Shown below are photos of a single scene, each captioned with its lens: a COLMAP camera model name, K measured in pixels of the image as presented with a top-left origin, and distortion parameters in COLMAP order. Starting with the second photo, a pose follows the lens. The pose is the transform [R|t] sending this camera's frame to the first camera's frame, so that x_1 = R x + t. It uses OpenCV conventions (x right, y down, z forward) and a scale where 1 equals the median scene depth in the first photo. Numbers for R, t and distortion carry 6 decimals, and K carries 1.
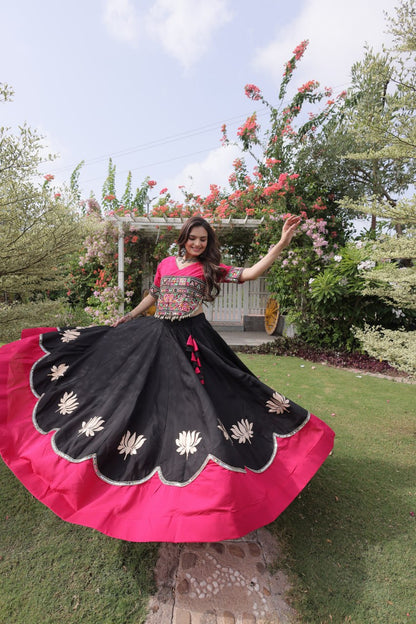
lens RADIAL K [[290.8, 0, 208.0], [0, 290.8, 317.9], [0, 0, 1]] dist [0.000236, -0.000225]
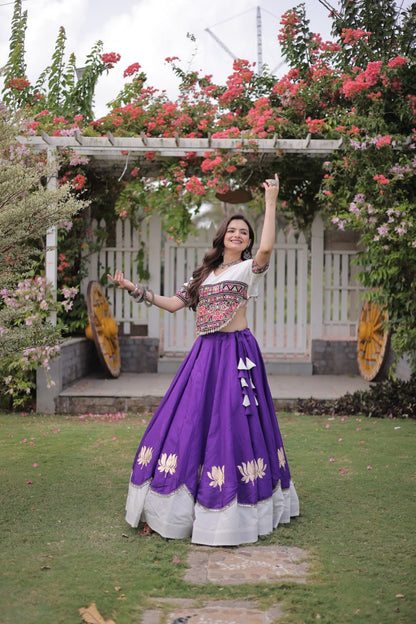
lens RADIAL K [[888.7, 0, 223.2], [0, 888.7, 305.3], [0, 0, 1]] dist [0.025677, 0.023895]
pose [[0.999975, -0.005304, -0.004773, -0.006266], [0.005017, 0.998295, -0.058161, 0.026869], [0.005073, 0.058136, 0.998296, -0.497789]]
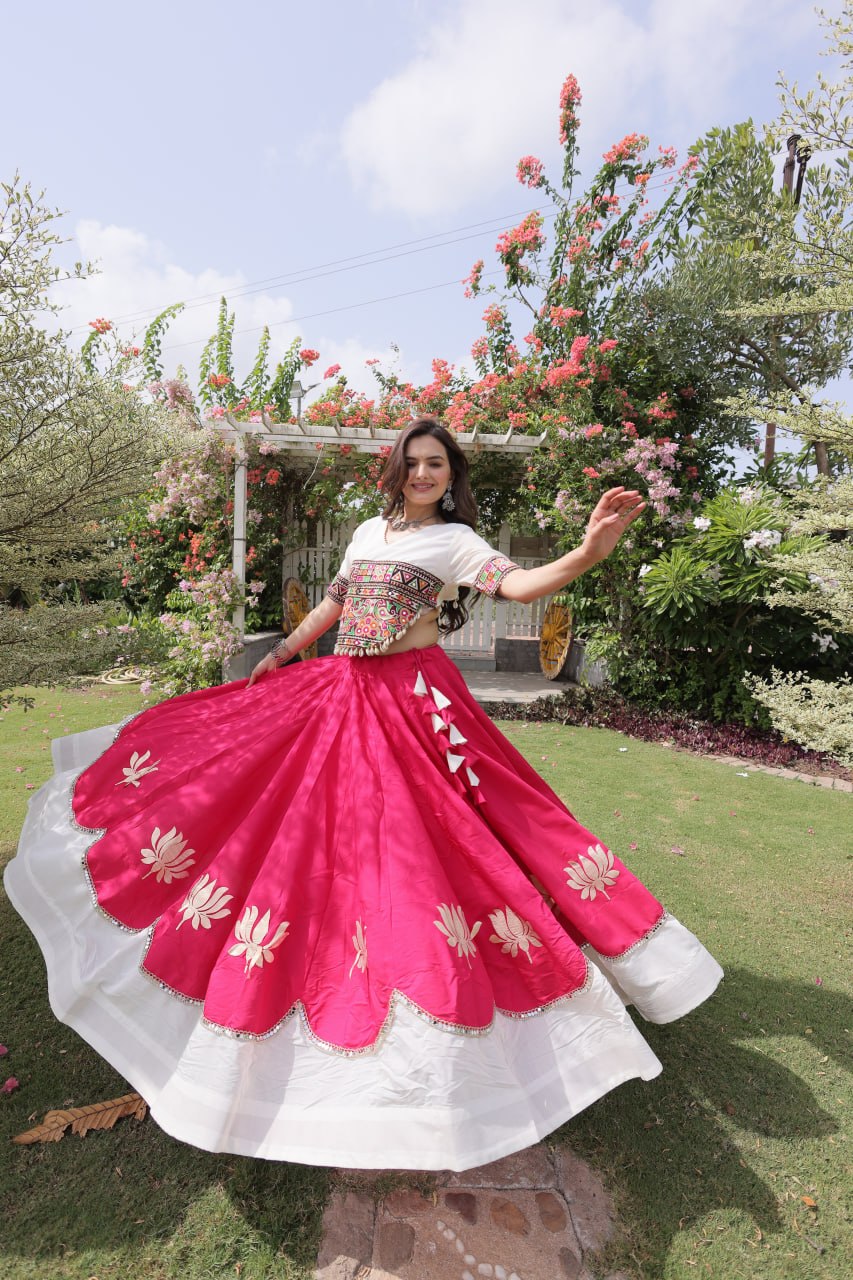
lens RADIAL K [[595.8, 0, 431.7], [0, 595.8, 642.3], [0, 0, 1]] dist [0.000275, 0.000022]
pose [[0.999408, 0.021075, 0.027183, -0.012919], [-0.021239, 0.999758, 0.005758, -0.006204], [-0.027055, -0.006332, 0.999614, 0.034992]]
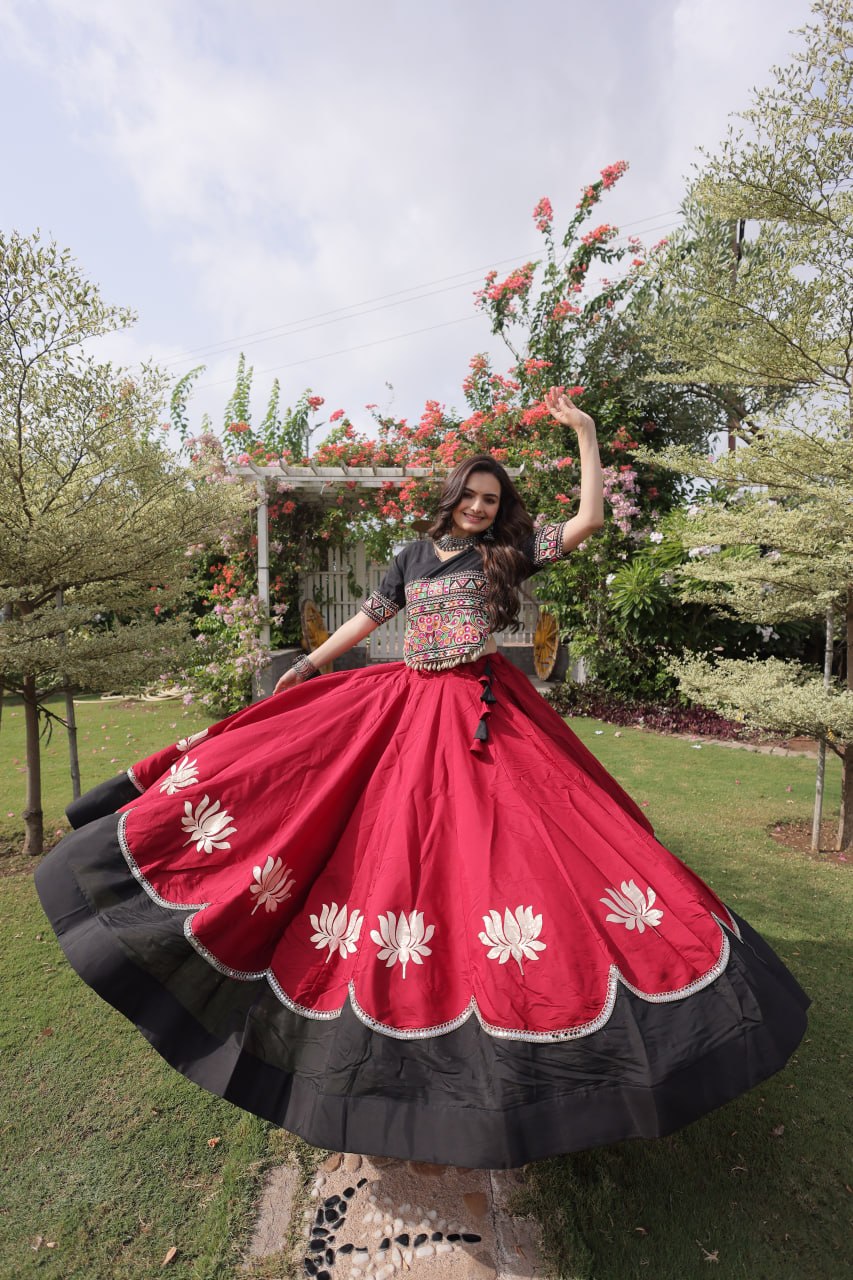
lens RADIAL K [[1821.4, 0, 448.1], [0, 1821.4, 640.6], [0, 0, 1]] dist [0.038819, -0.051762]
pose [[0.999536, -0.019783, -0.023164, 0.119103], [0.018000, 0.997037, -0.074781, 0.236582], [0.024575, 0.074330, 0.996931, -2.380827]]
